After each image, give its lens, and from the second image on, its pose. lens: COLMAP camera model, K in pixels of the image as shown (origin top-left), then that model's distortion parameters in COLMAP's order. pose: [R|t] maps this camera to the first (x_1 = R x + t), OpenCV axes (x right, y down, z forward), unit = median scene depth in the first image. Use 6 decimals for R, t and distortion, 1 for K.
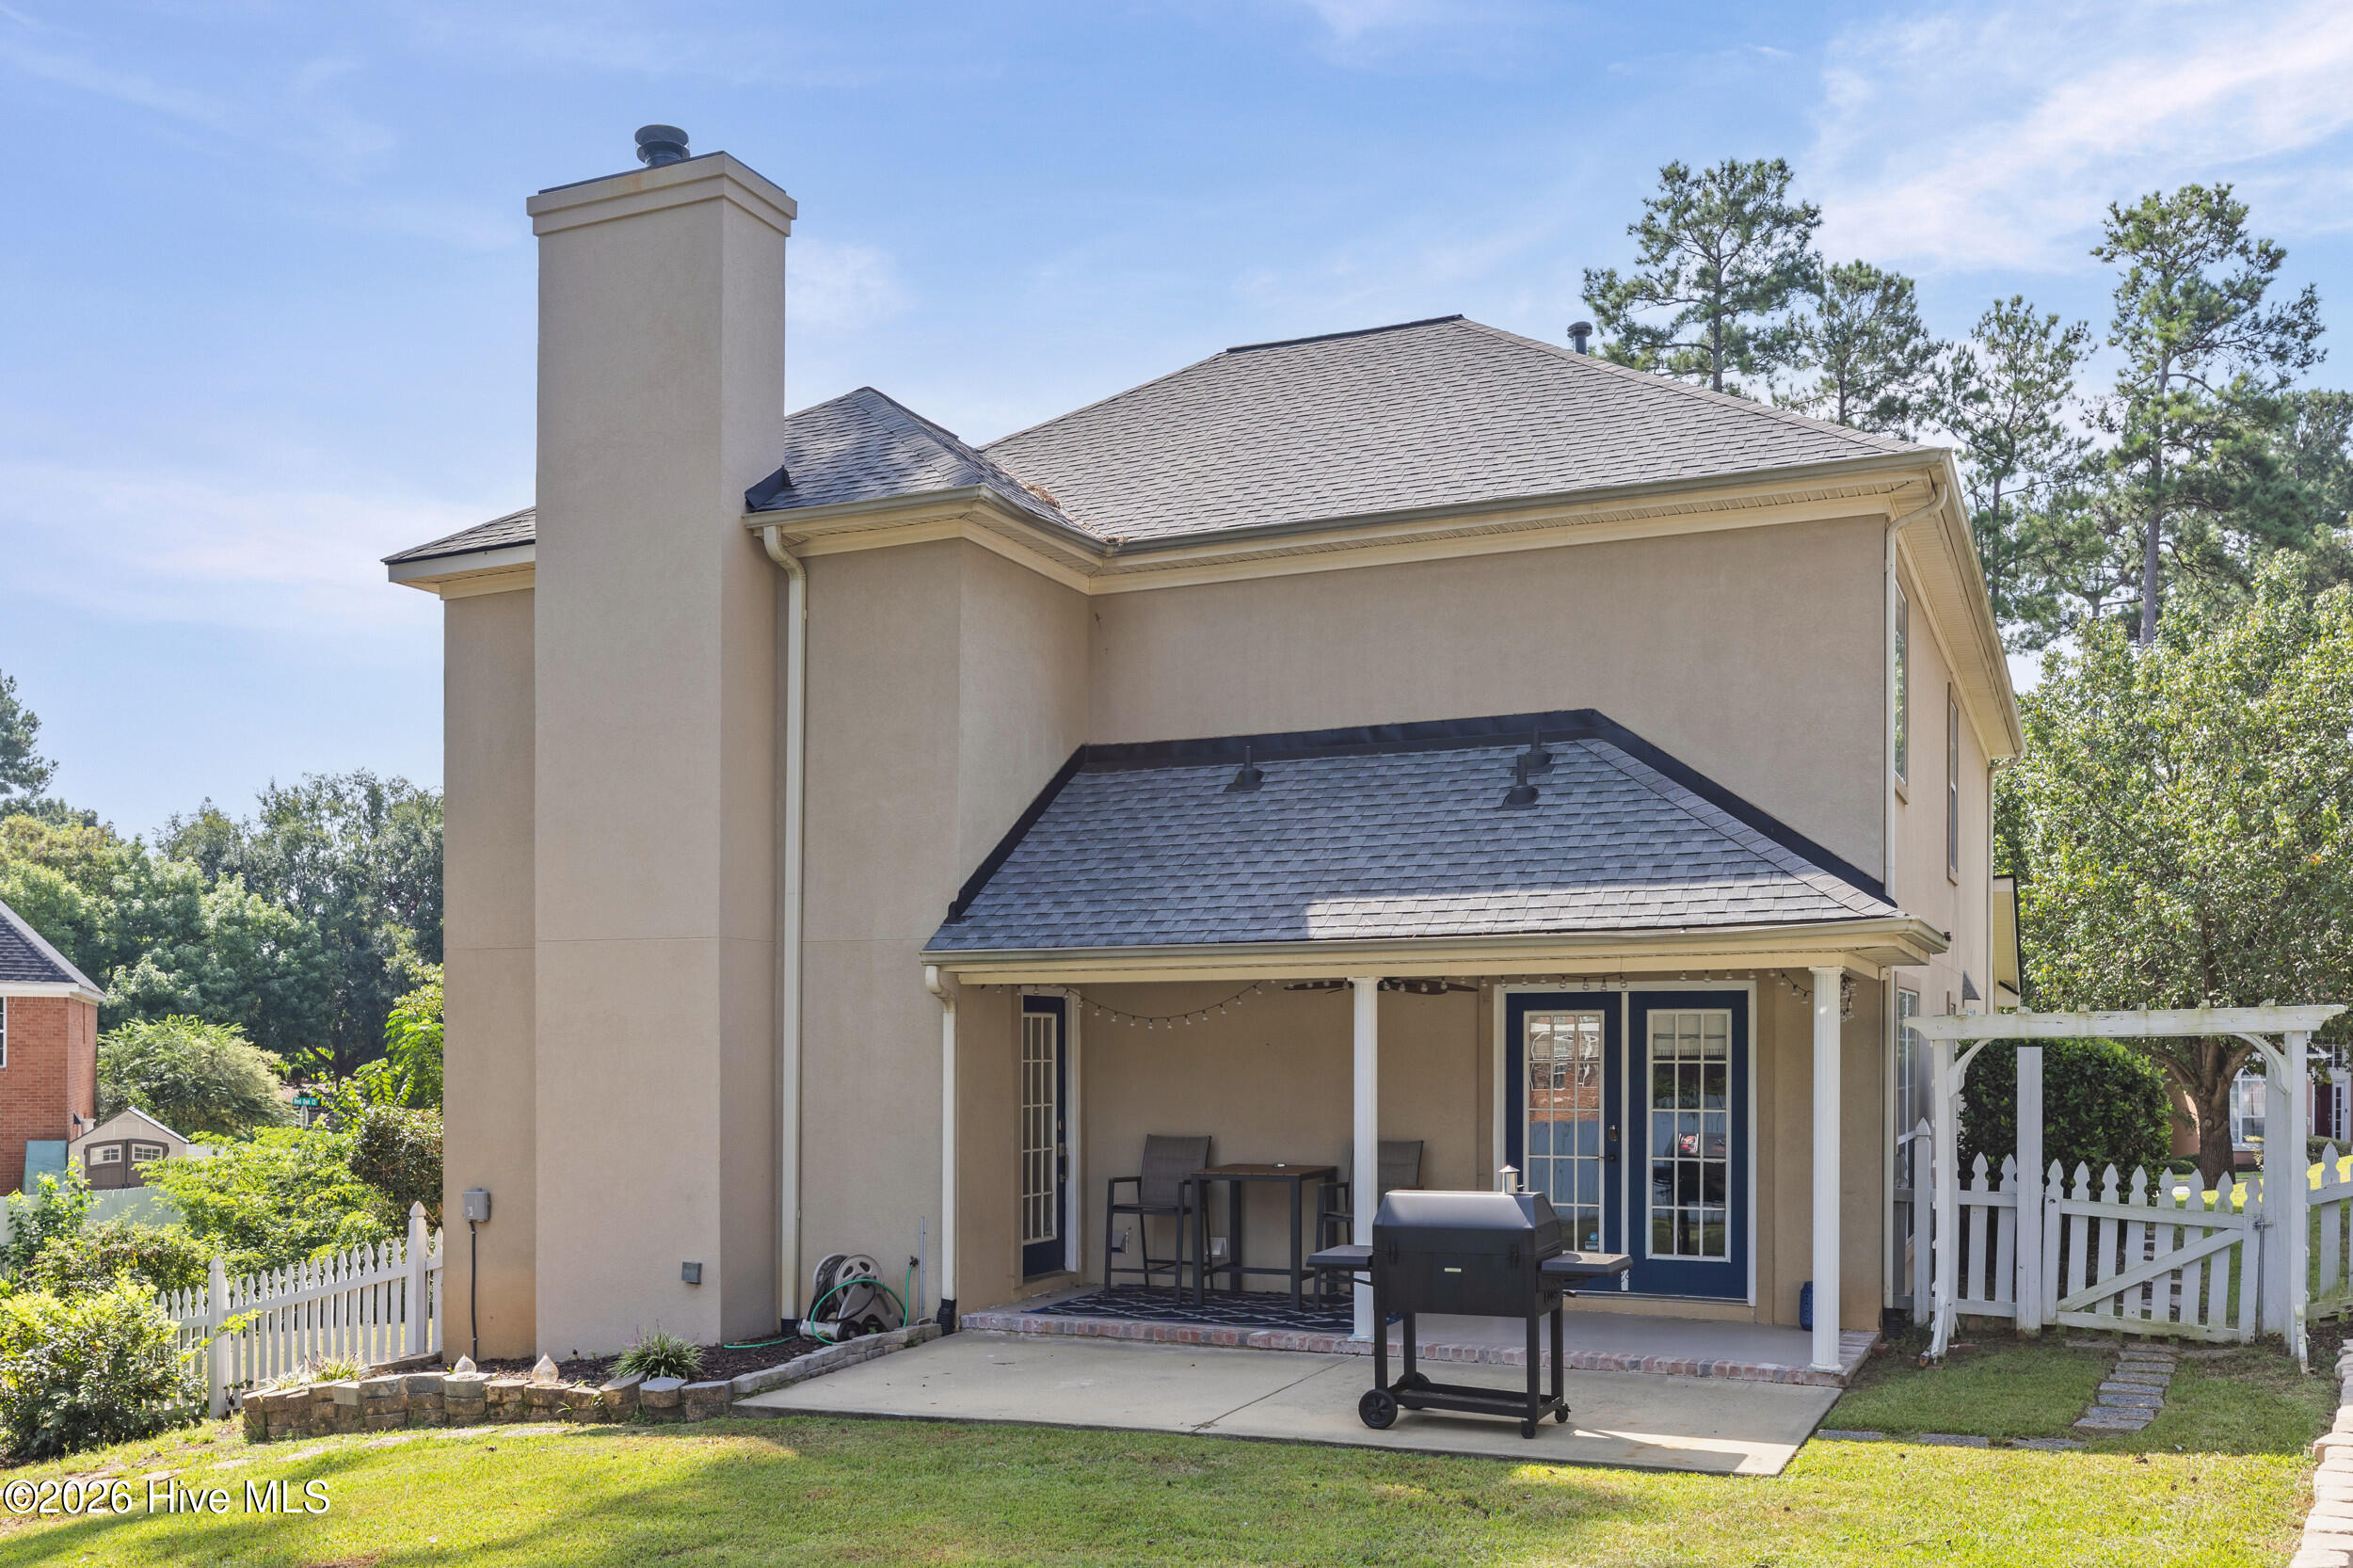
lens RADIAL K [[2085.1, 0, 1176.5], [0, 2085.1, 784.0], [0, 0, 1]] dist [-0.011989, -0.003171]
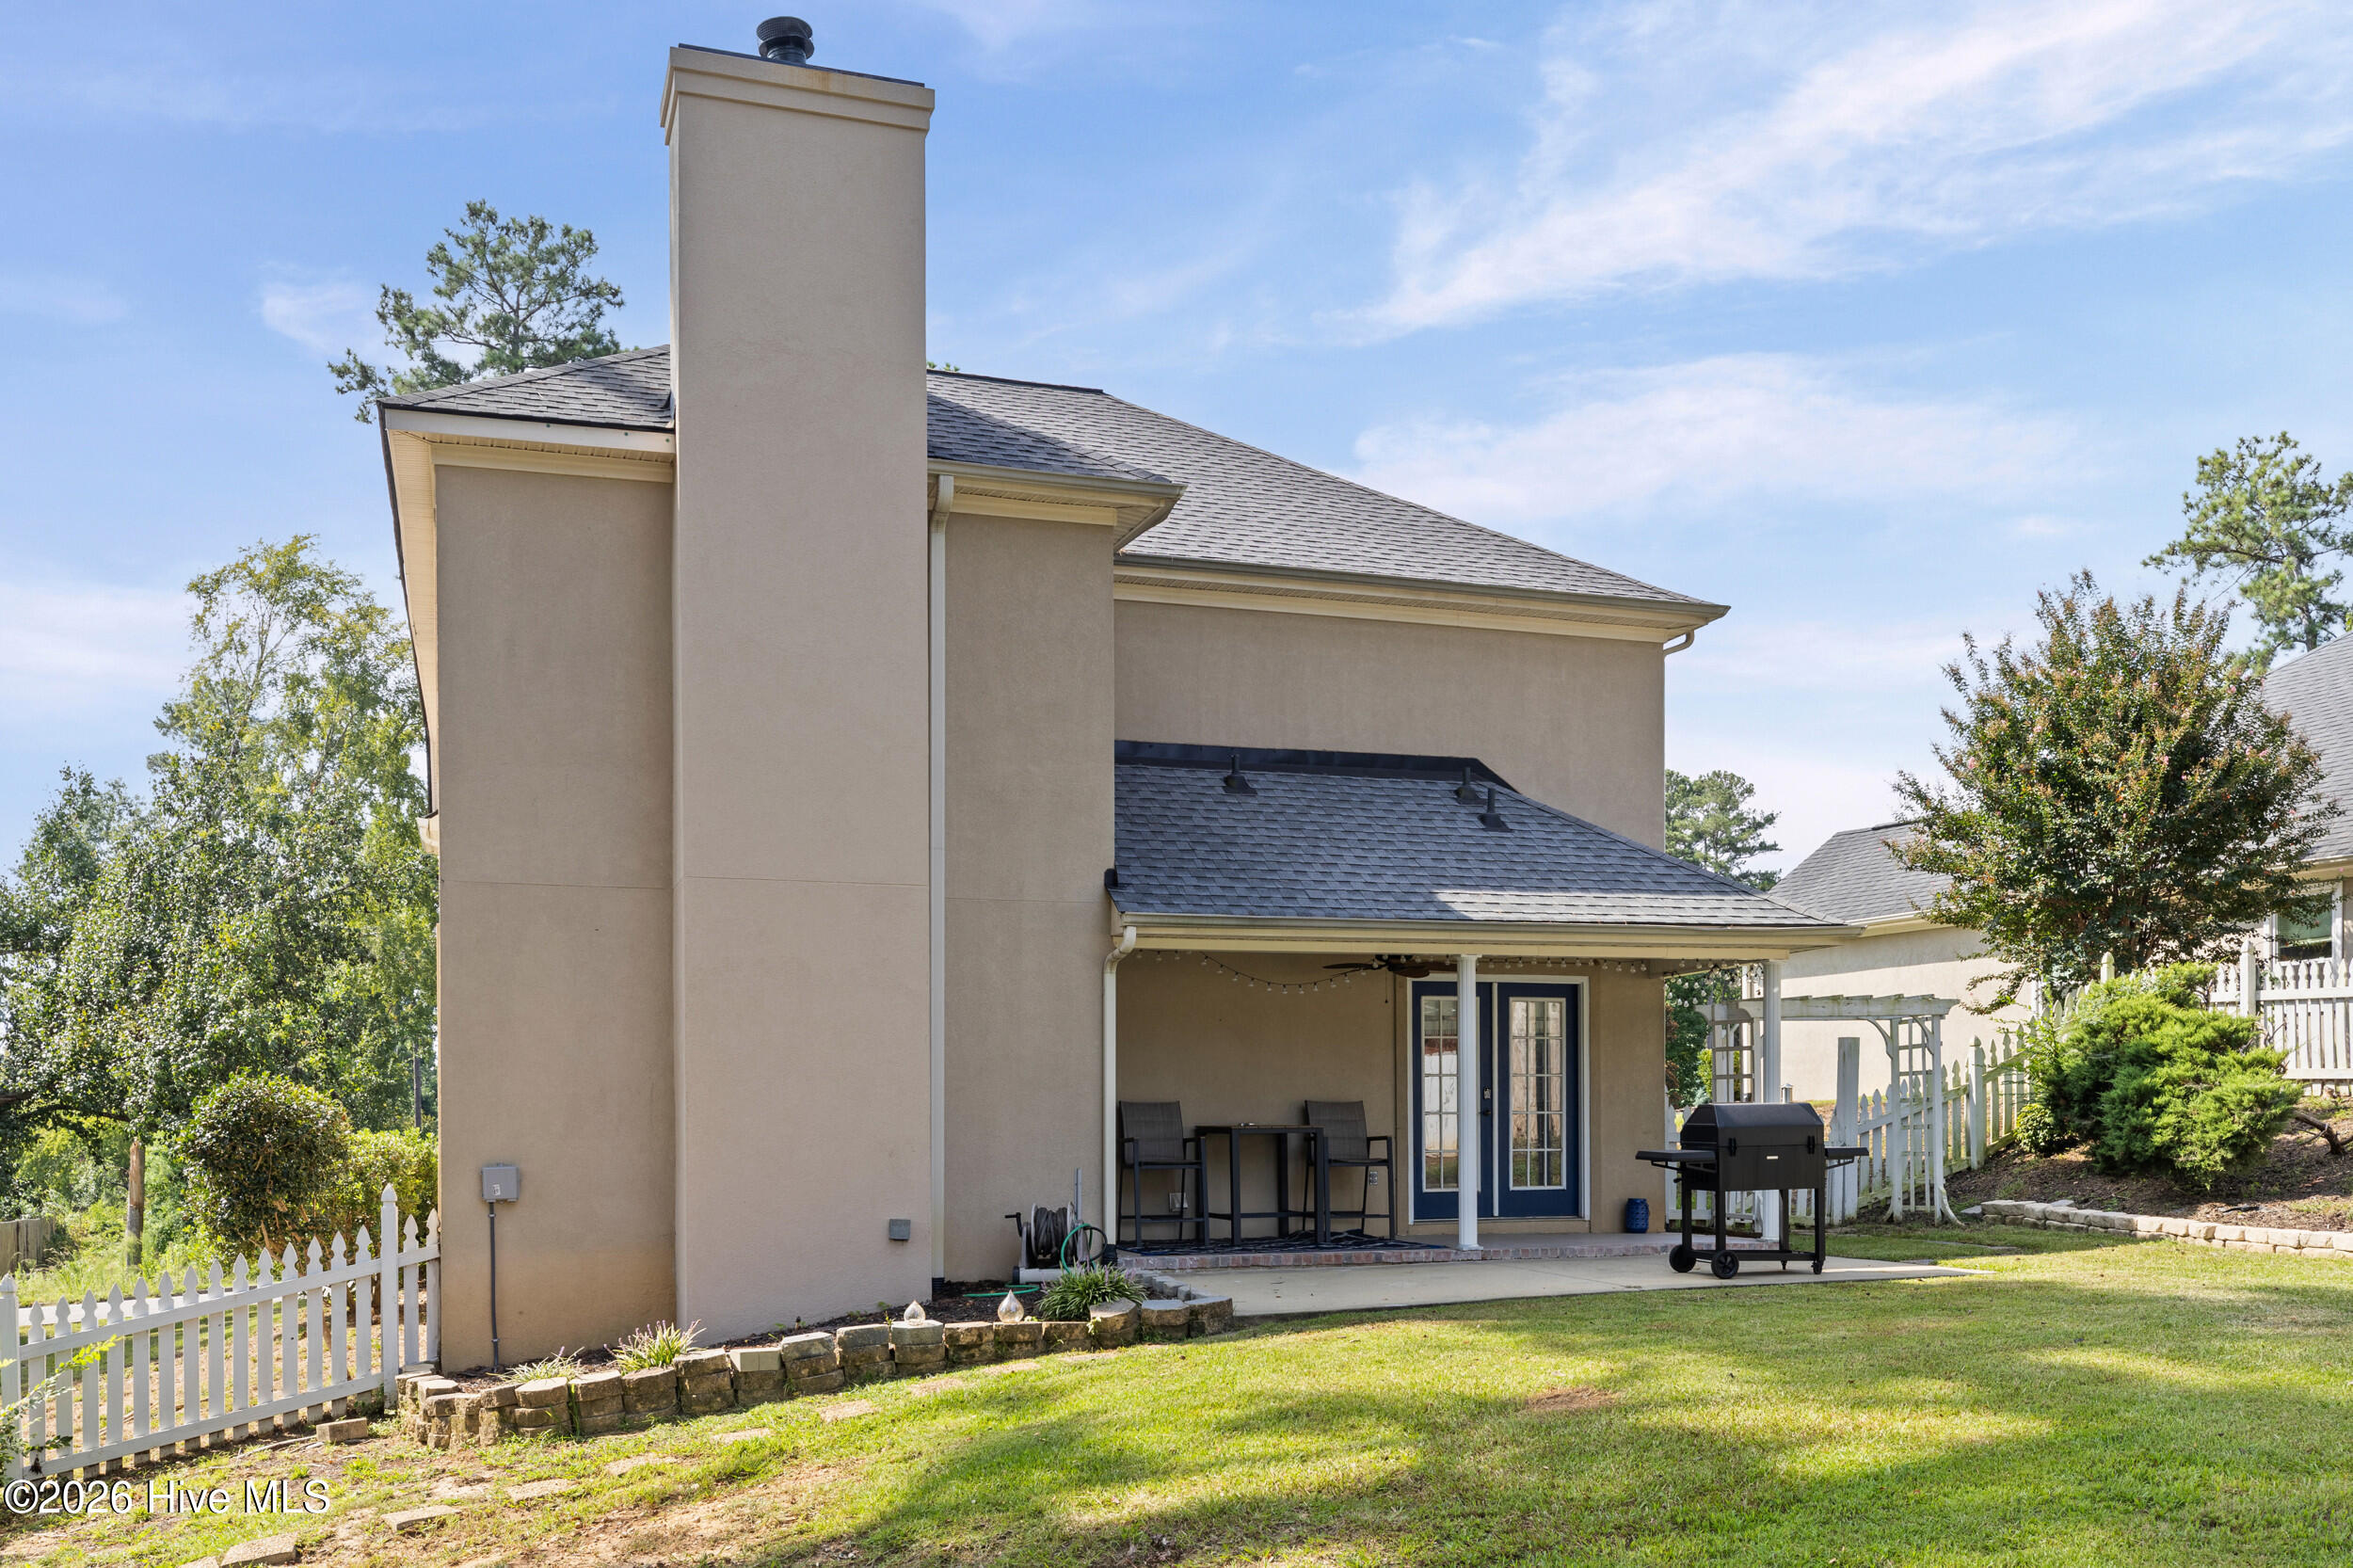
lens RADIAL K [[2072.5, 0, 1286.9], [0, 2072.5, 847.5], [0, 0, 1]] dist [-0.006536, 0.004274]
pose [[0.711759, 0.088157, 0.696870, -0.743450], [-0.080113, 0.995808, -0.044149, 0.081529], [-0.697841, -0.024405, 0.715837, 0.179898]]
